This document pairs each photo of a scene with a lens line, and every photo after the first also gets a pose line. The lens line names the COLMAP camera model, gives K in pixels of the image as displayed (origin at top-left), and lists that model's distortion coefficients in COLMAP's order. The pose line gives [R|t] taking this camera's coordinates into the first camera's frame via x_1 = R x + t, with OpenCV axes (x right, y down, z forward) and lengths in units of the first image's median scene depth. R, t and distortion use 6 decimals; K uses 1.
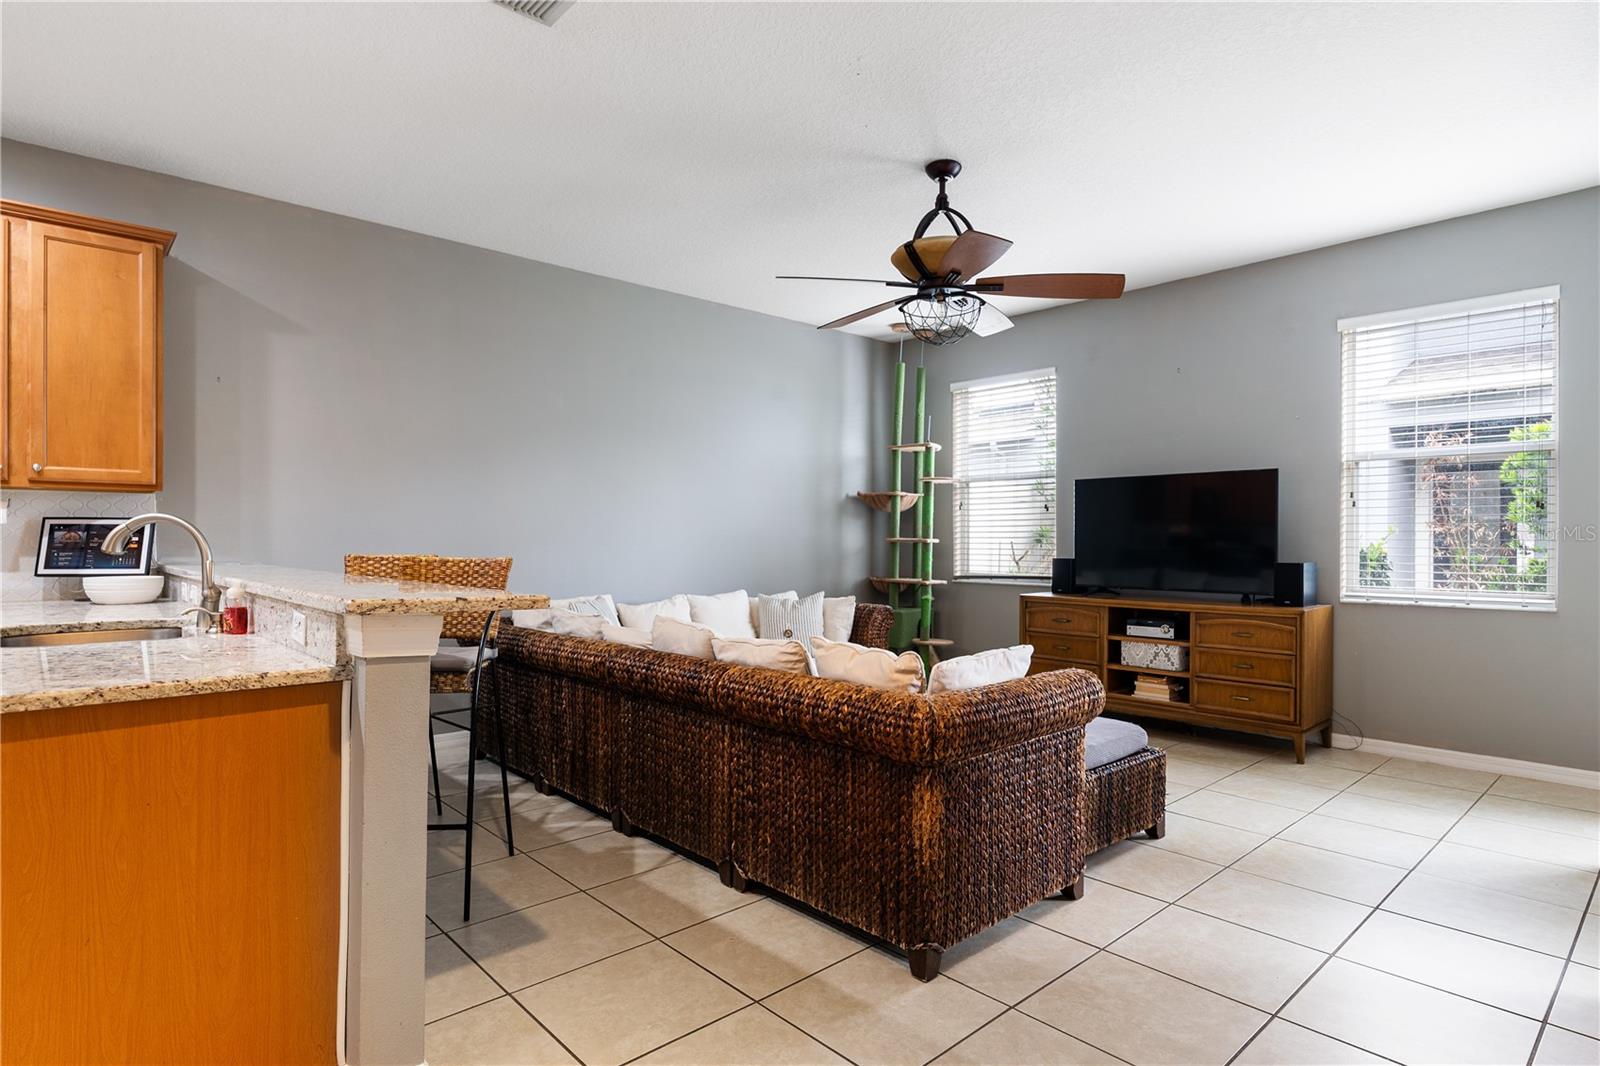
lens RADIAL K [[835.5, 0, 790.3], [0, 835.5, 544.8], [0, 0, 1]] dist [-0.002860, 0.001082]
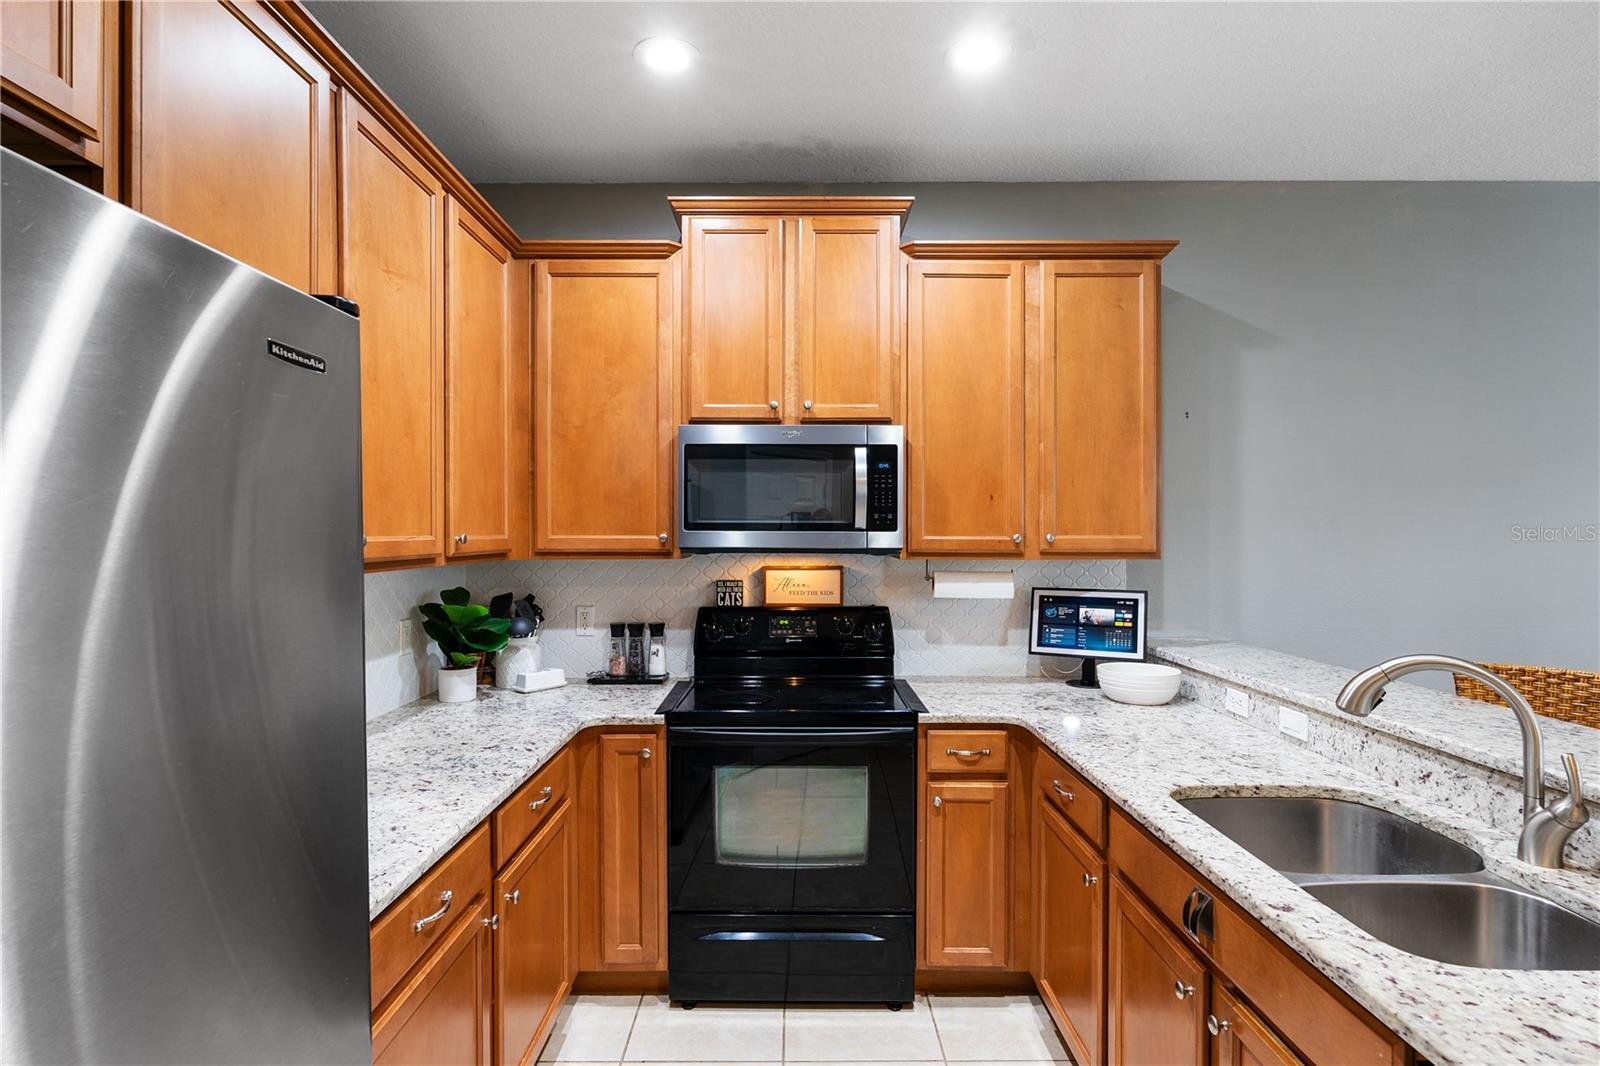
lens RADIAL K [[795.1, 0, 795.3], [0, 795.1, 532.4], [0, 0, 1]] dist [0.000266, 0.000373]
pose [[0.744933, -0.003644, -0.667130, -0.493629], [-0.002372, 0.999964, -0.008110, -0.082534], [0.667135, 0.007624, 0.744898, 0.177997]]
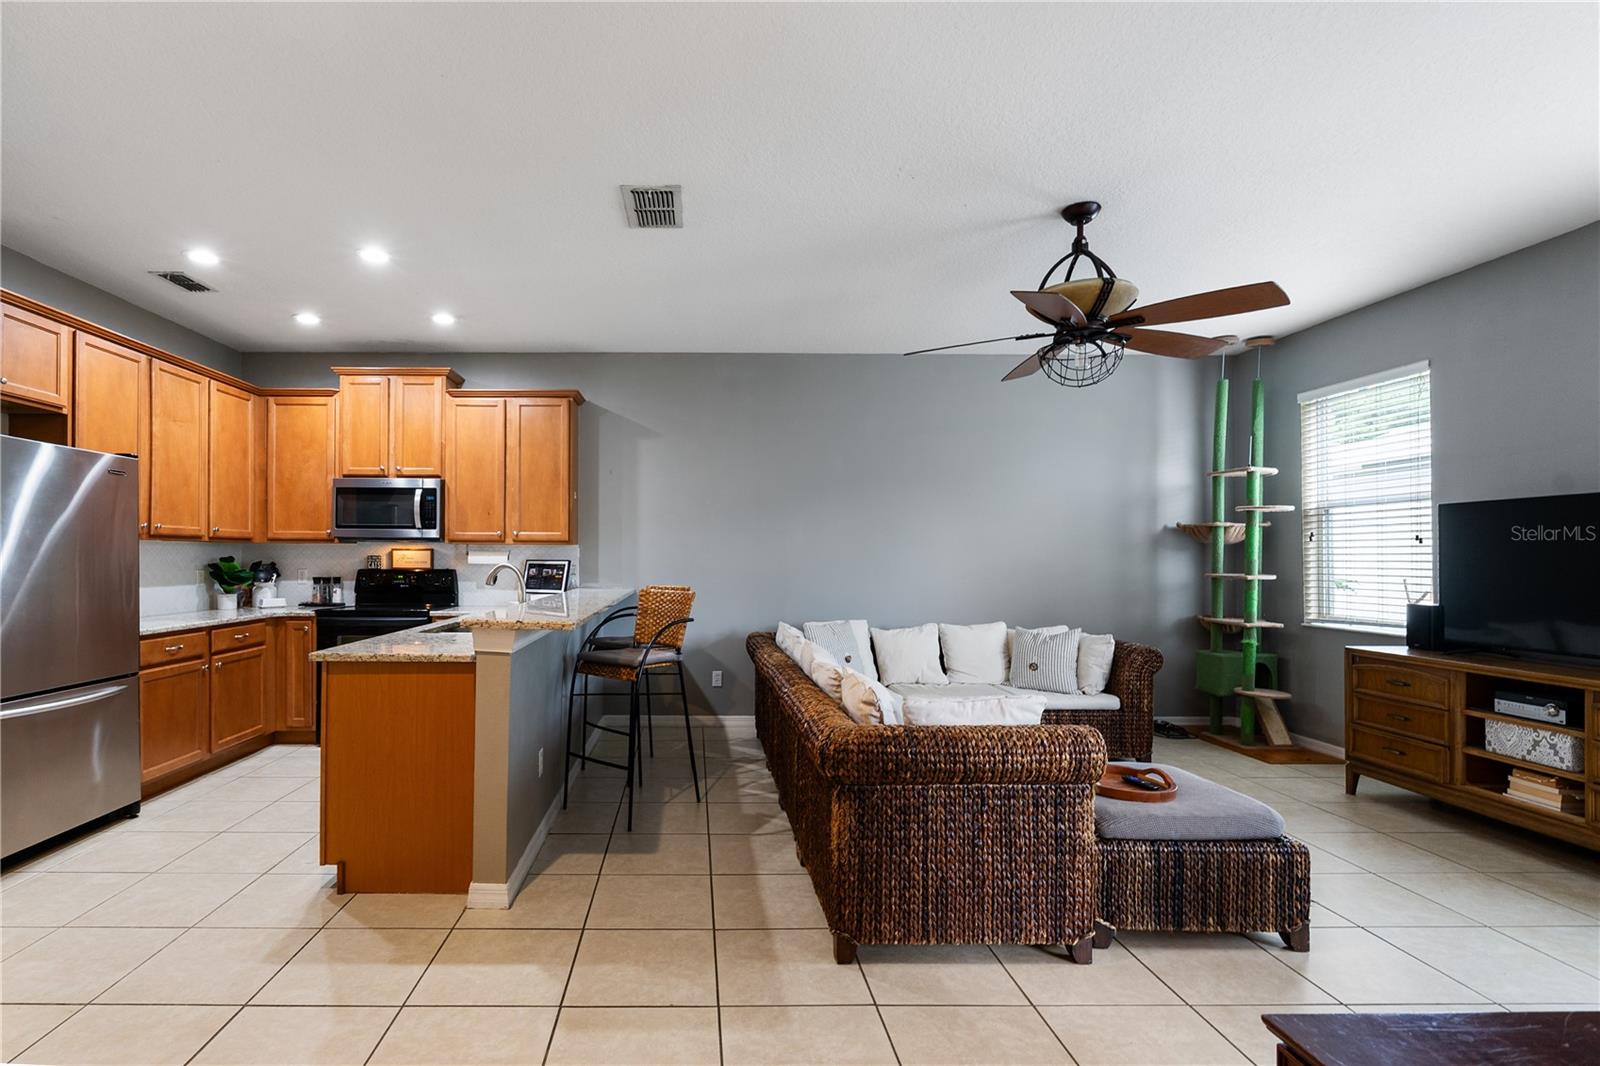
lens RADIAL K [[751.7, 0, 696.1], [0, 751.7, 554.5], [0, 0, 1]] dist [-0.005917, -0.000706]
pose [[0.748315, -0.001519, -0.663342, 0.434710], [-0.007322, 0.999918, -0.010550, -0.028969], [0.663304, 0.012752, 0.748242, 0.033087]]
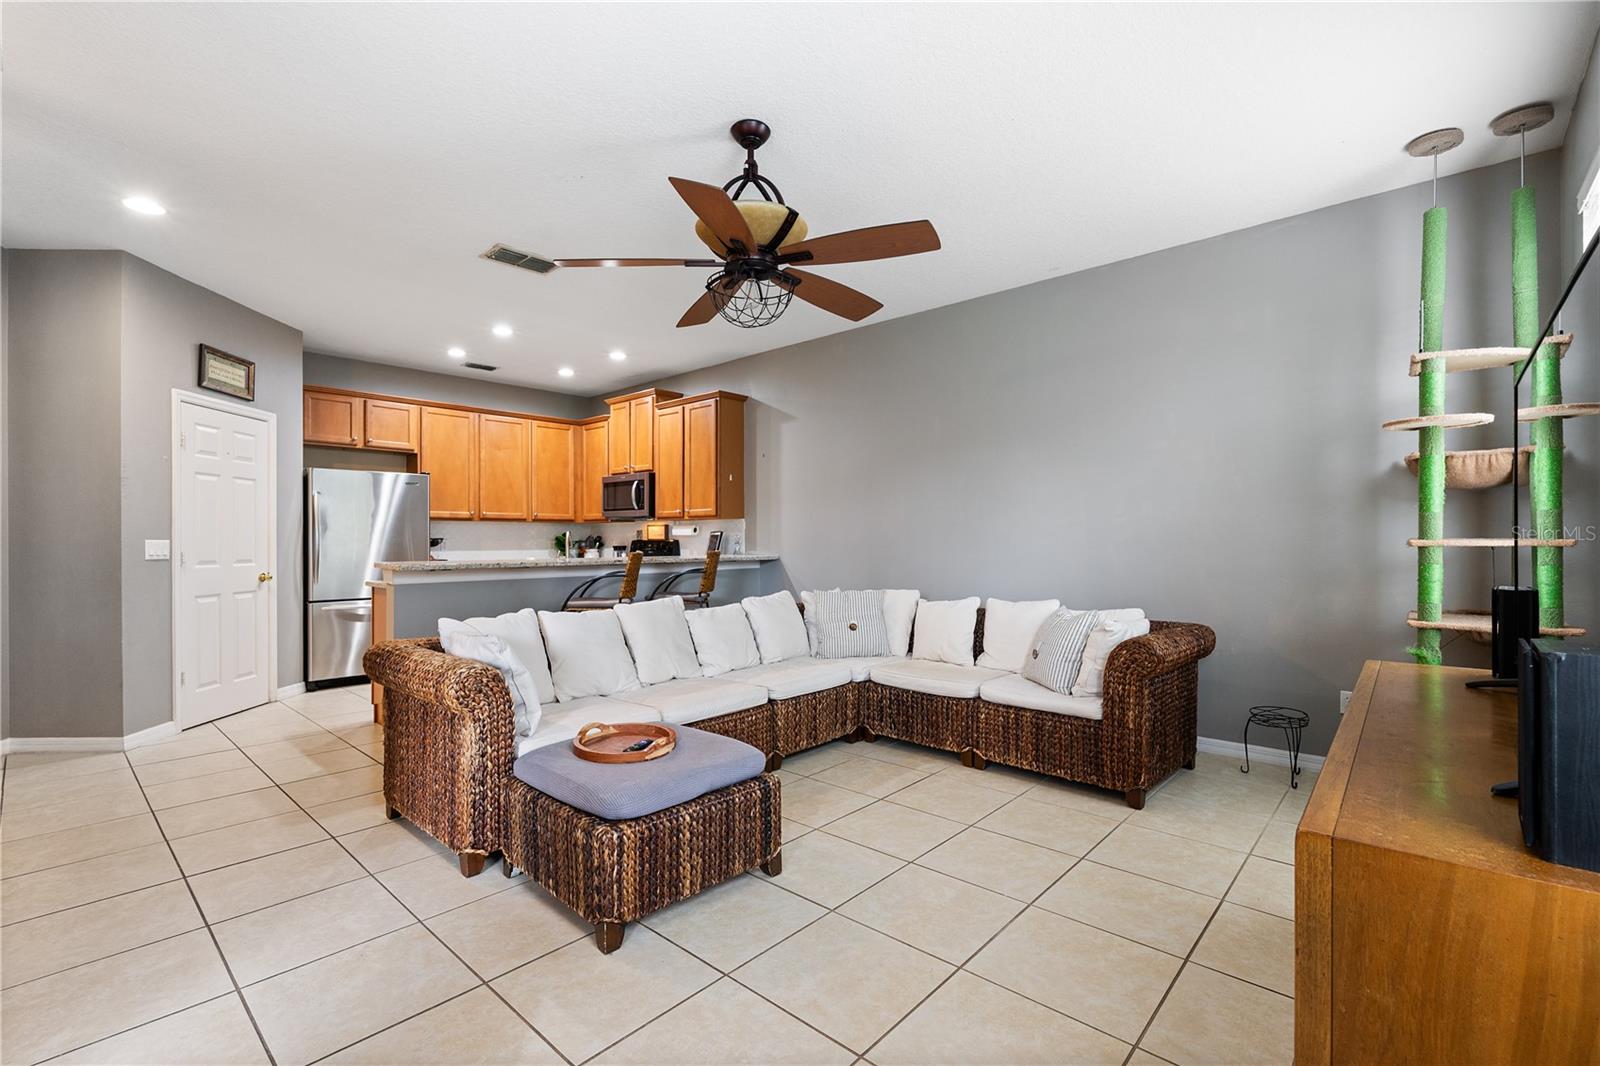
lens RADIAL K [[701.5, 0, 787.0], [0, 701.5, 540.5], [0, 0, 1]] dist [-0.002467, 0.000038]
pose [[0.098836, -0.003526, -0.995097, 0.958889], [-0.006084, 0.999973, -0.004148, -0.003535], [0.995085, 0.006465, 0.098812, 0.986535]]
